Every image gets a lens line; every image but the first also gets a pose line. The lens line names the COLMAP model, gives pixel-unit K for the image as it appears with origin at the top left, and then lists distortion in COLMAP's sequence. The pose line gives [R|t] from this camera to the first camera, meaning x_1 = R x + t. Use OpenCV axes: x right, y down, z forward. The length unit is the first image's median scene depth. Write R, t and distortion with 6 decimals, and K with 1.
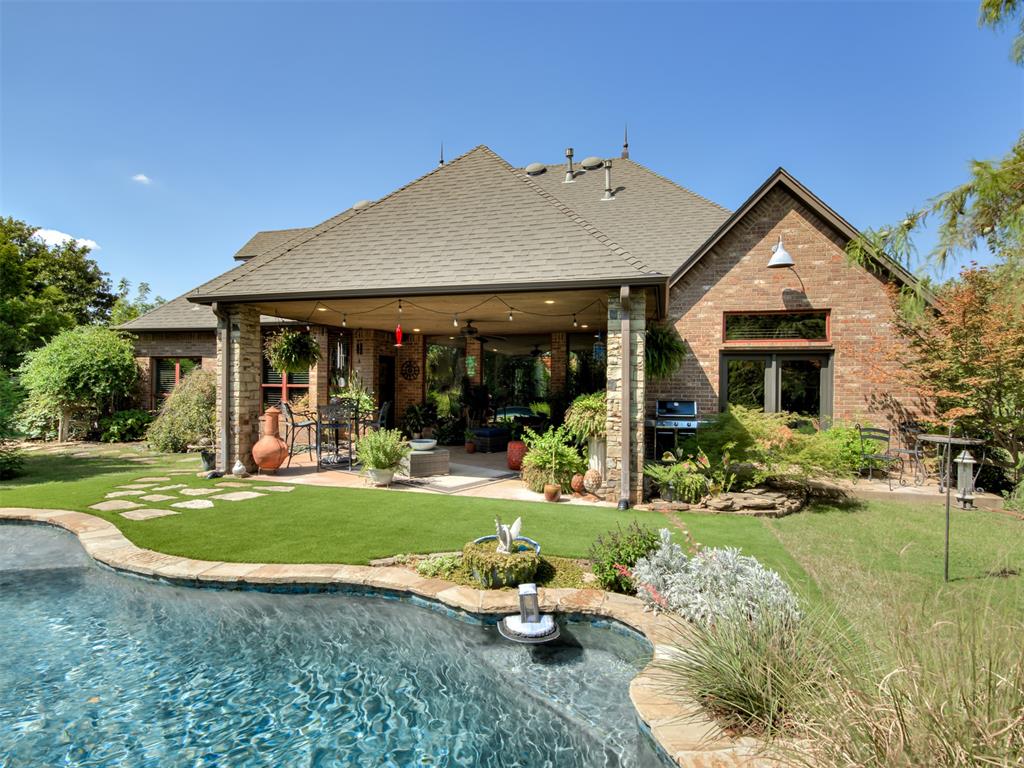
lens RADIAL K [[475.4, 0, 513.3], [0, 475.4, 382.0], [0, 0, 1]] dist [-0.000286, -0.000007]
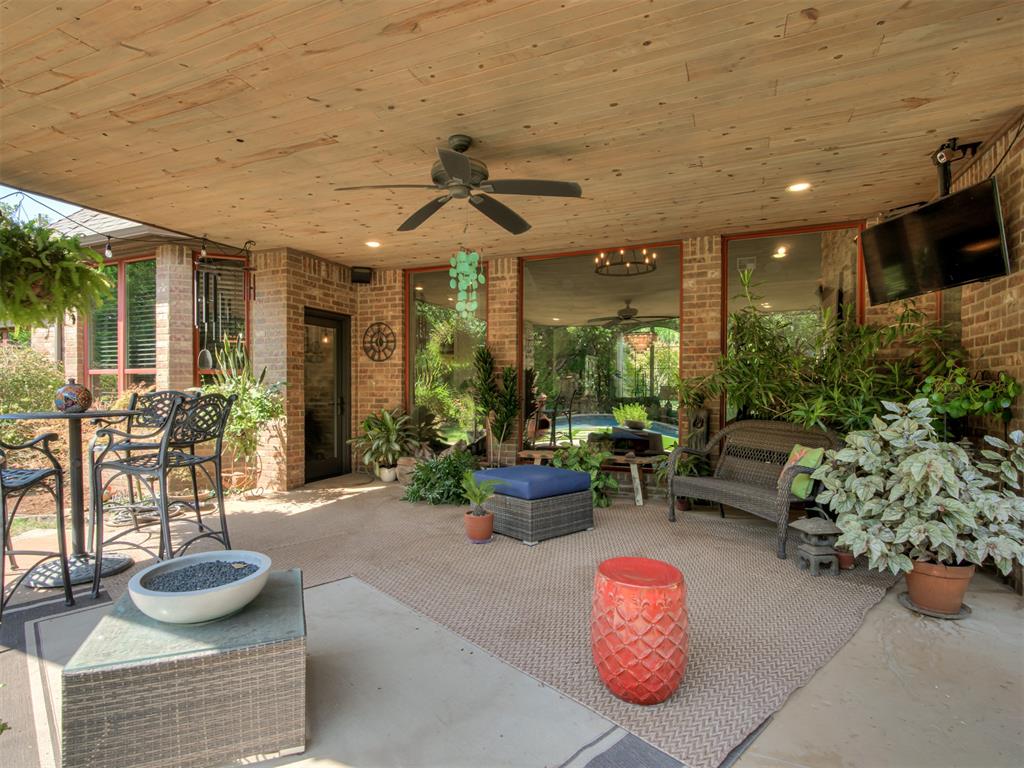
lens RADIAL K [[475.4, 0, 507.8], [0, 475.4, 386.2], [0, 0, 1]] dist [-0.000286, -0.000007]
pose [[0.989582, -0.008082, -0.143742, -0.012080], [0.007665, 0.999965, -0.003452, 0.025717], [0.143765, 0.002314, 0.989609, 0.533561]]
